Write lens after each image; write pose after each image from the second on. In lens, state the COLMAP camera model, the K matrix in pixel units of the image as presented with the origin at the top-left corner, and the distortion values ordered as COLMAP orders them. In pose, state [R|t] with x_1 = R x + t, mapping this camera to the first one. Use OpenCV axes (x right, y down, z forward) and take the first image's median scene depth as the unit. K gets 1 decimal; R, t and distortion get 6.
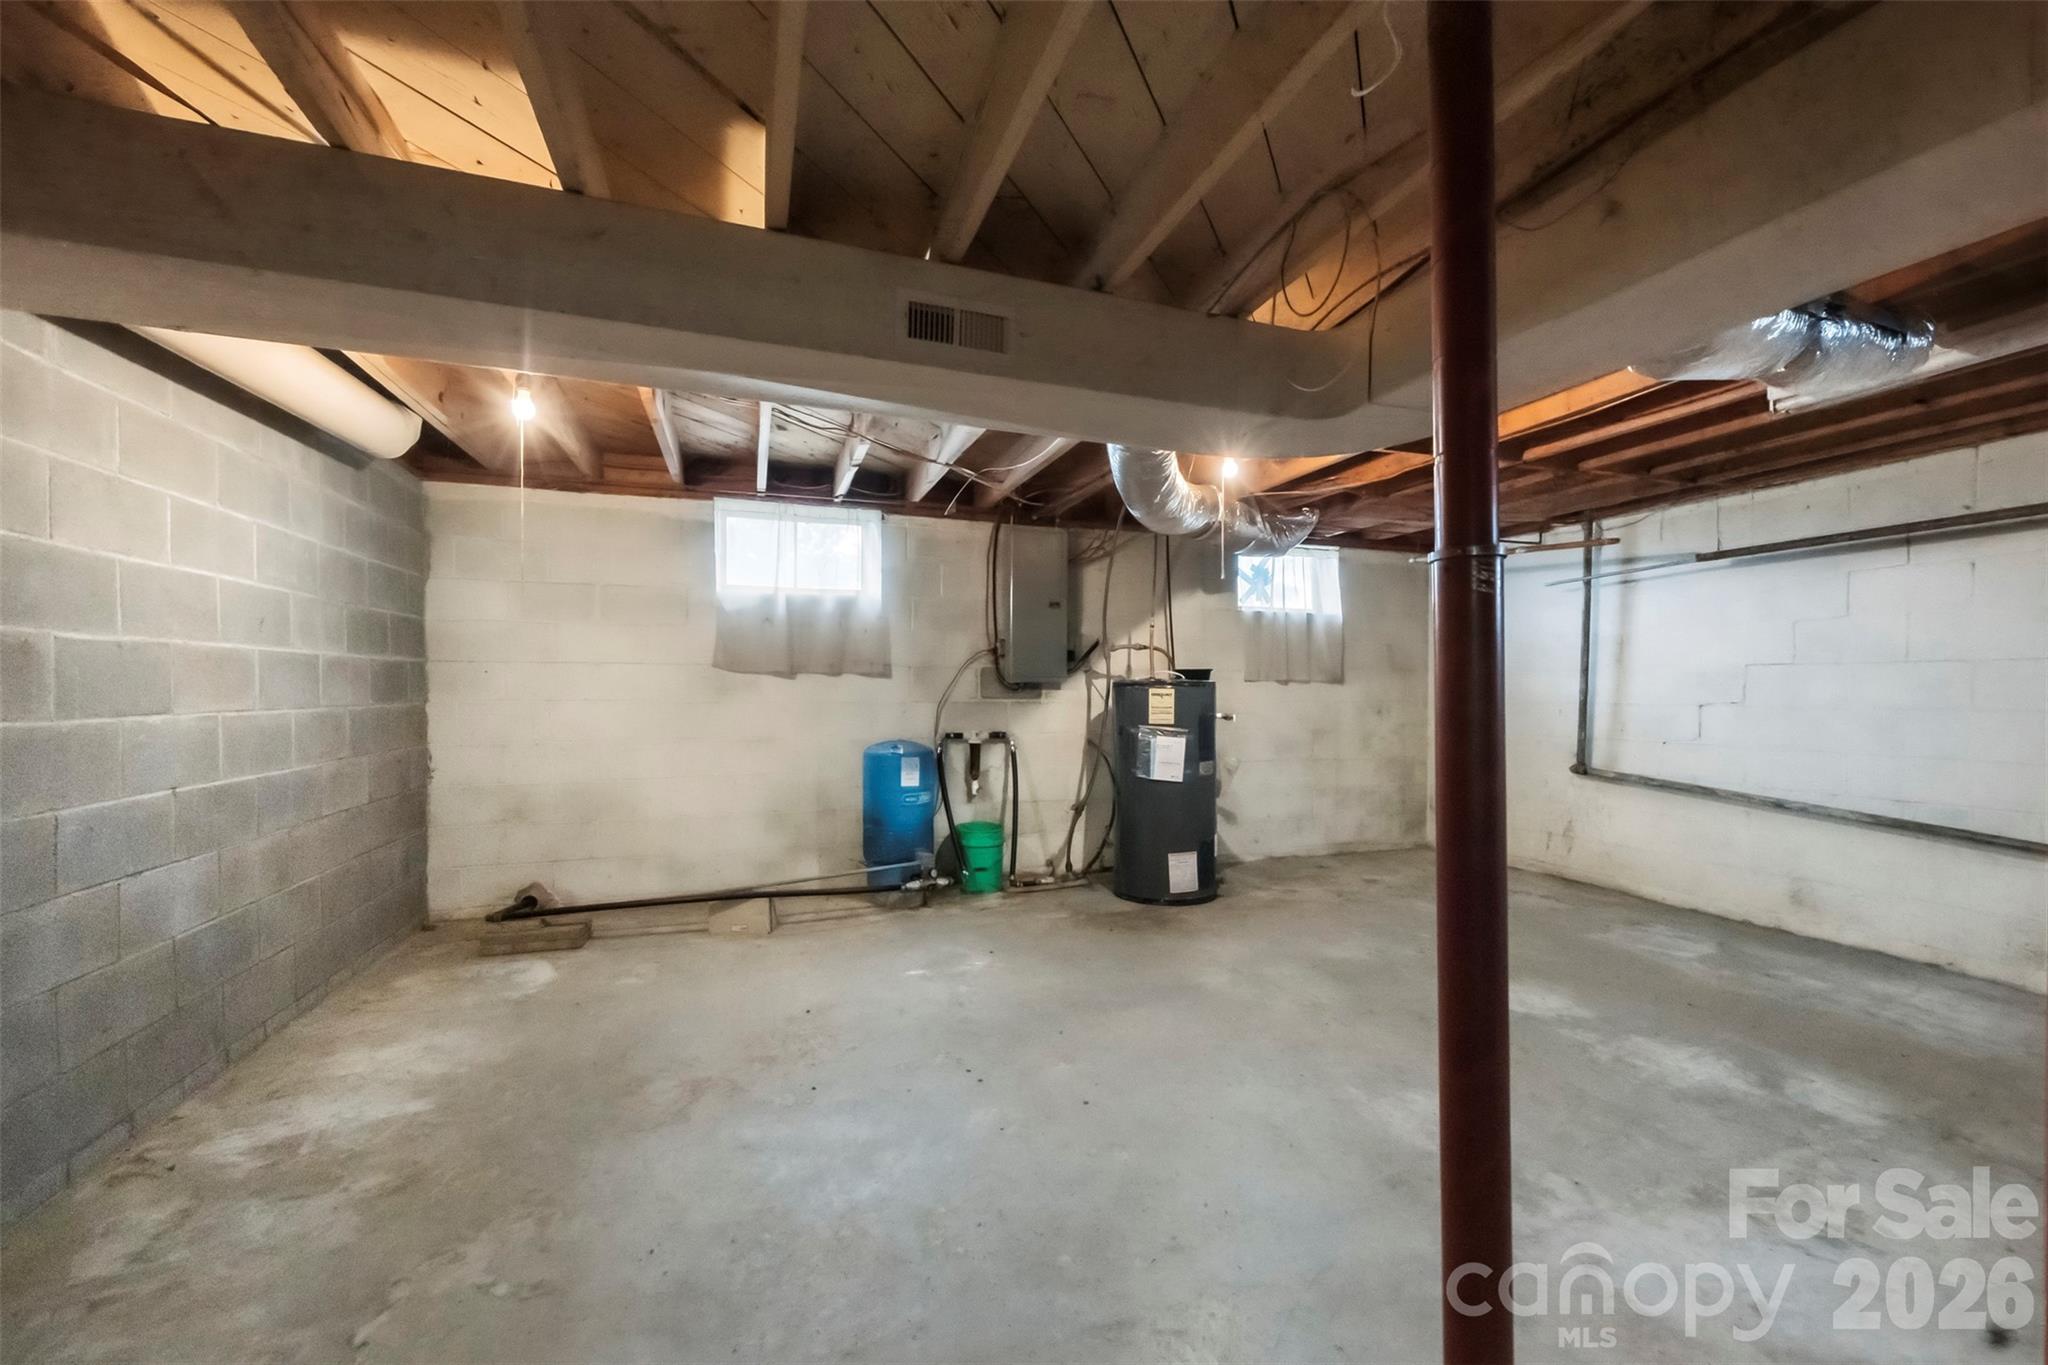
lens RADIAL K [[792.5, 0, 1028.0], [0, 792.5, 687.3], [0, 0, 1]] dist [0.000803, -0.000053]
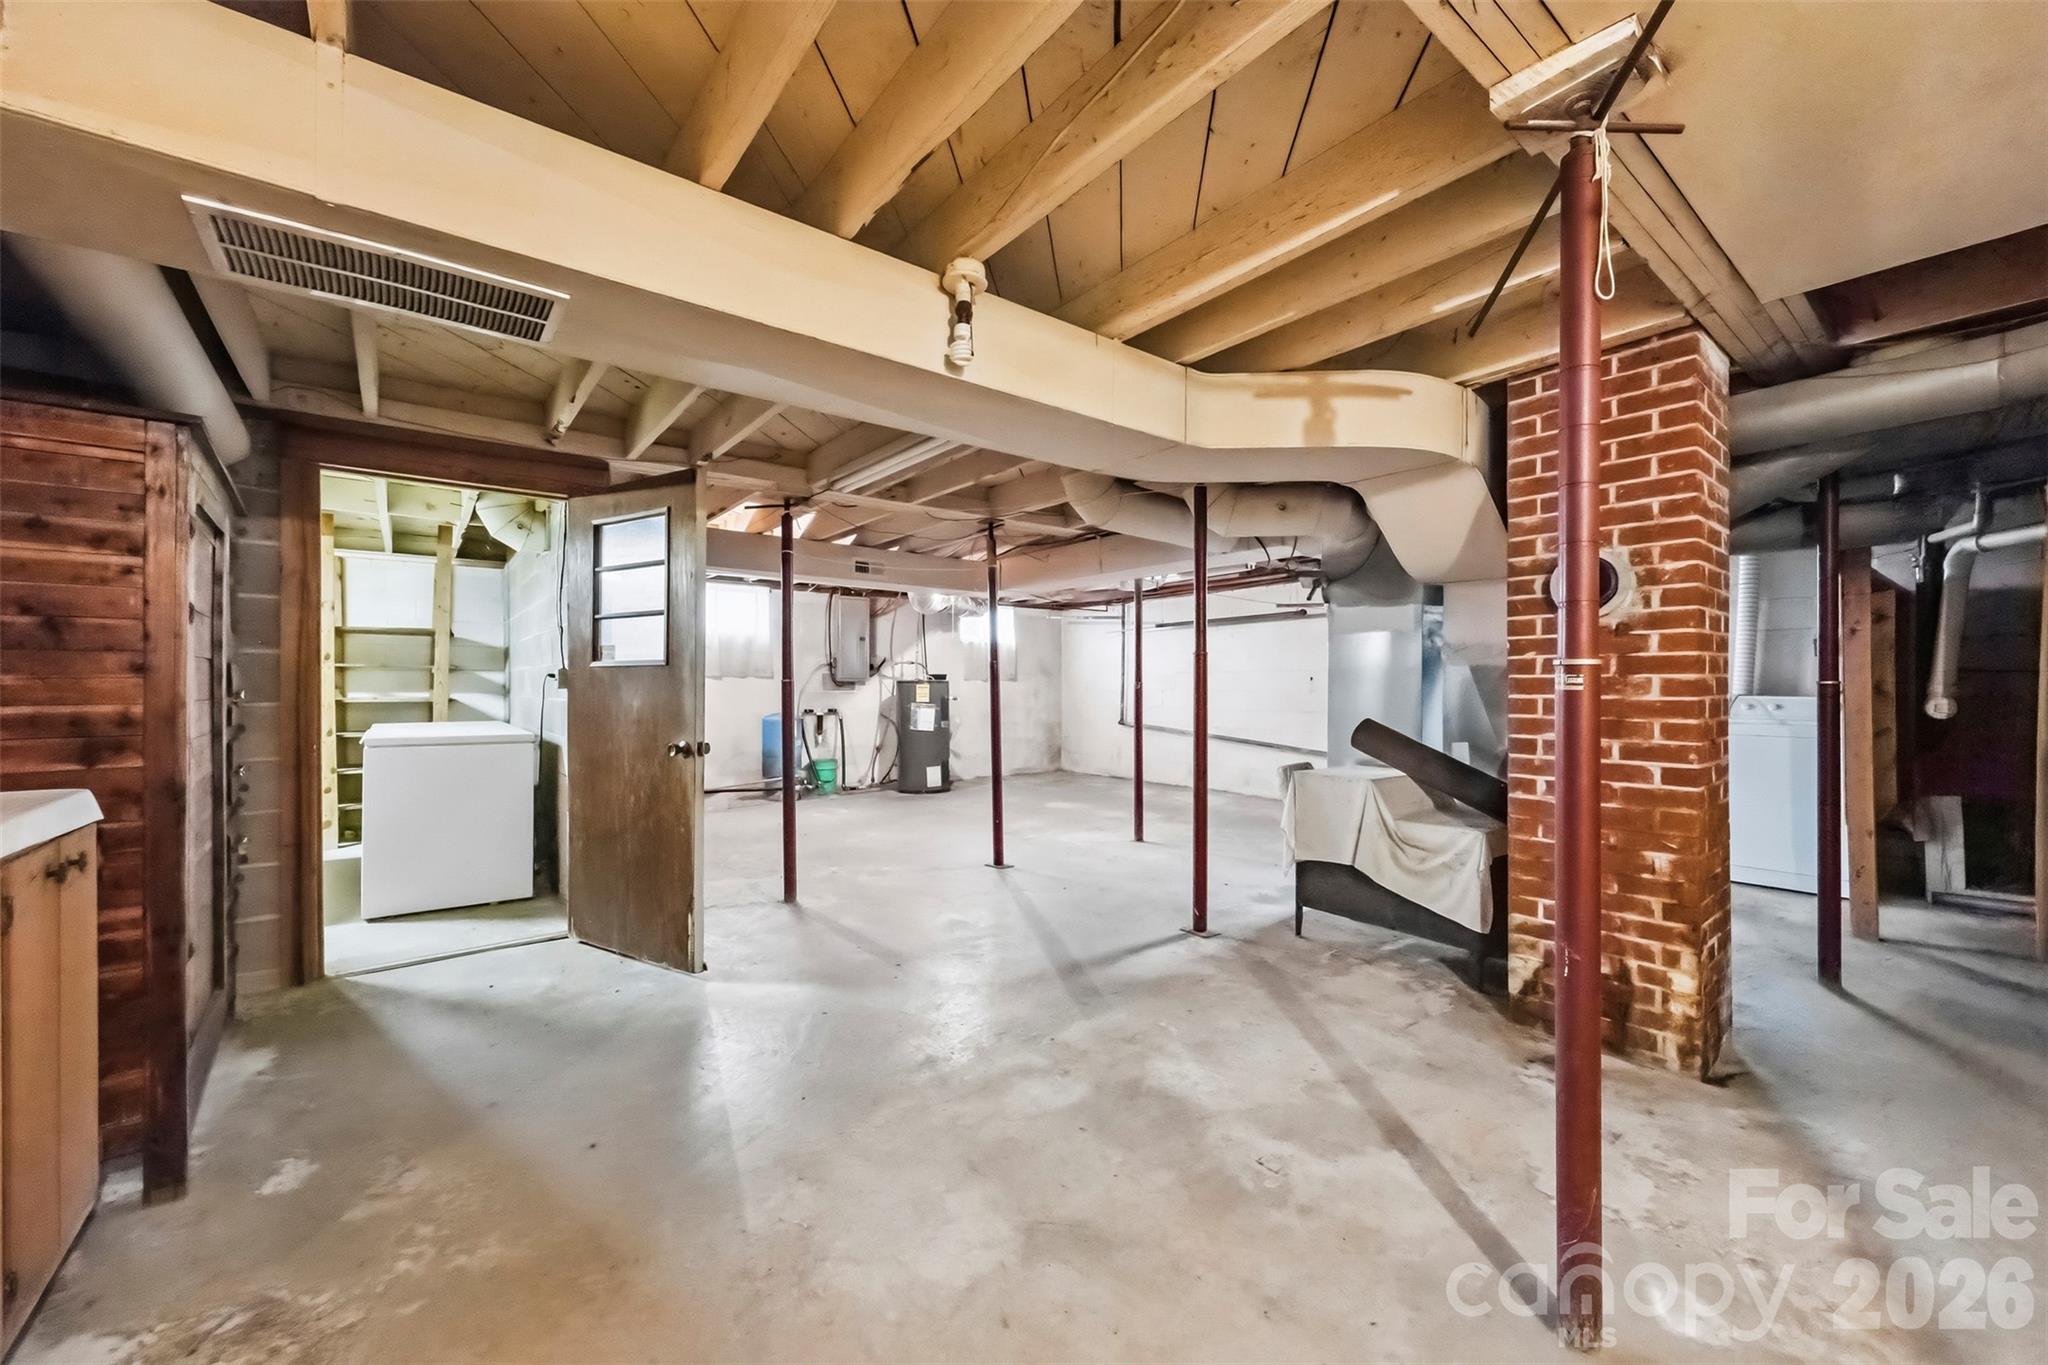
lens RADIAL K [[792.5, 0, 1028.0], [0, 792.5, 687.3], [0, 0, 1]] dist [0.000803, -0.000053]
pose [[0.944244, -0.008334, 0.329141, -0.216293], [0.005656, 0.999943, 0.009095, -0.007254], [-0.329198, -0.006727, 0.944237, -0.883730]]
